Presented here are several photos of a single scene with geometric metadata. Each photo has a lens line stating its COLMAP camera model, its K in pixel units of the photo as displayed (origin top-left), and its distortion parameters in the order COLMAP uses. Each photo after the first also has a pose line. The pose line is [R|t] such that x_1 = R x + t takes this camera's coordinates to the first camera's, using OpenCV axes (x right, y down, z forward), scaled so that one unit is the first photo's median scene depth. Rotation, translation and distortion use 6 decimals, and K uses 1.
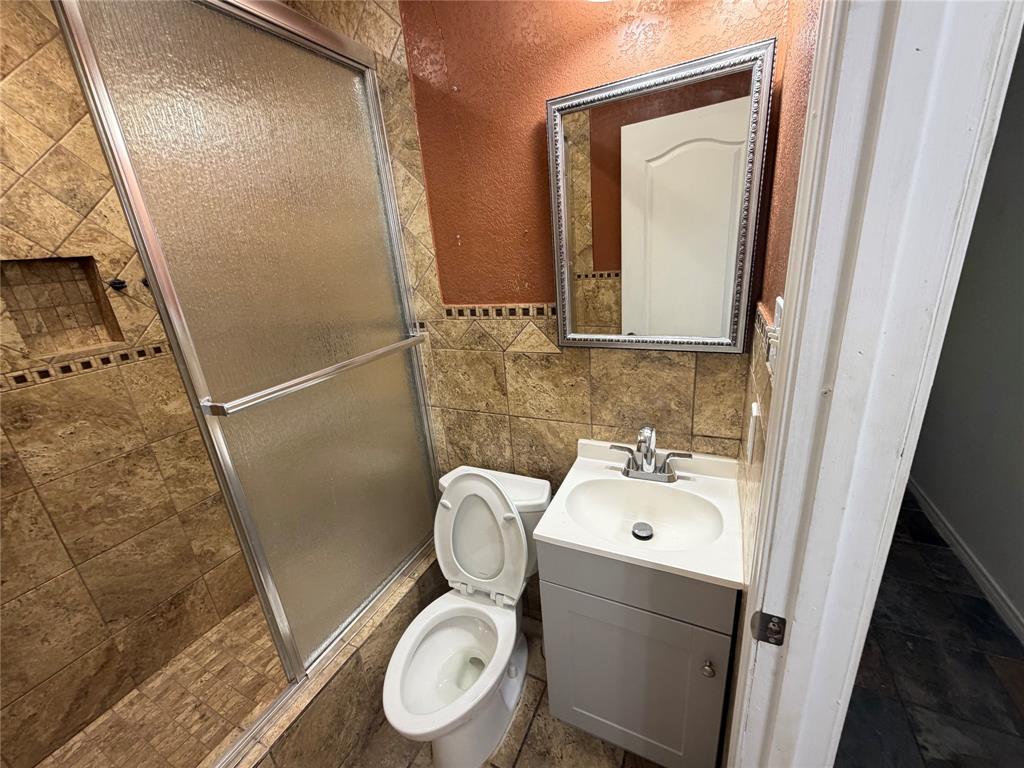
lens RADIAL K [[406.4, 0, 512.6], [0, 406.4, 384.6], [0, 0, 1]] dist [-0.002046, -0.000134]
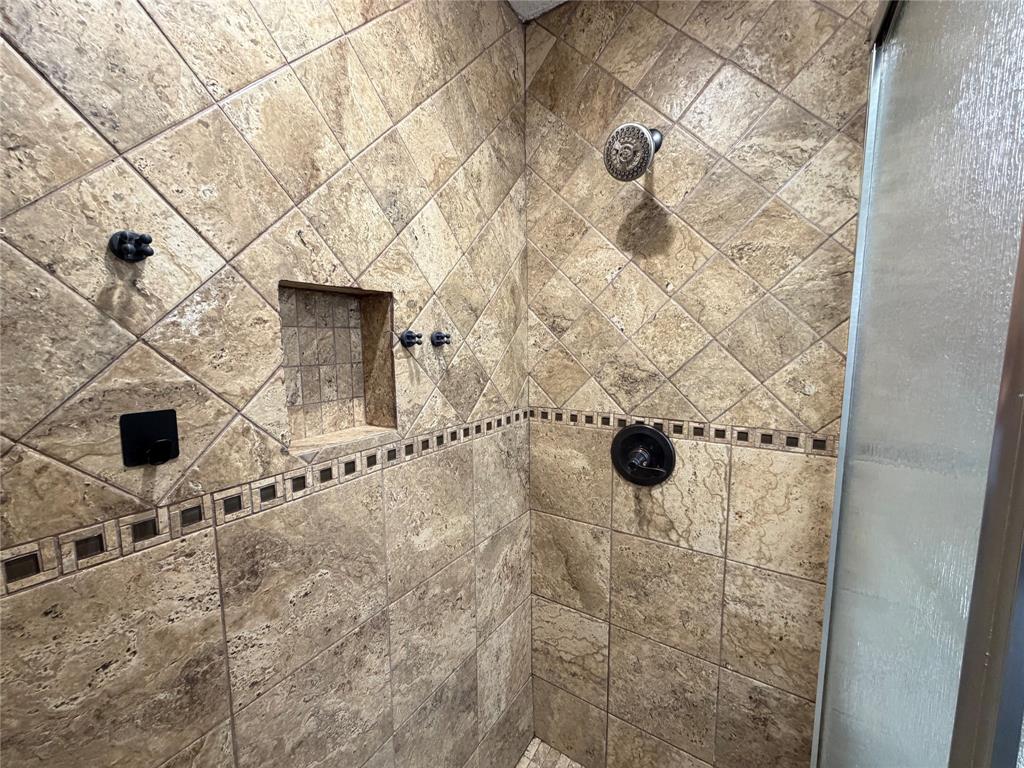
lens RADIAL K [[406.4, 0, 509.8], [0, 406.4, 383.5], [0, 0, 1]] dist [-0.002046, -0.000134]
pose [[0.990017, 0.087698, -0.110342, -0.785677], [-0.108685, 0.973446, -0.201473, -0.073977], [0.089744, 0.211454, 0.973259, 0.439931]]
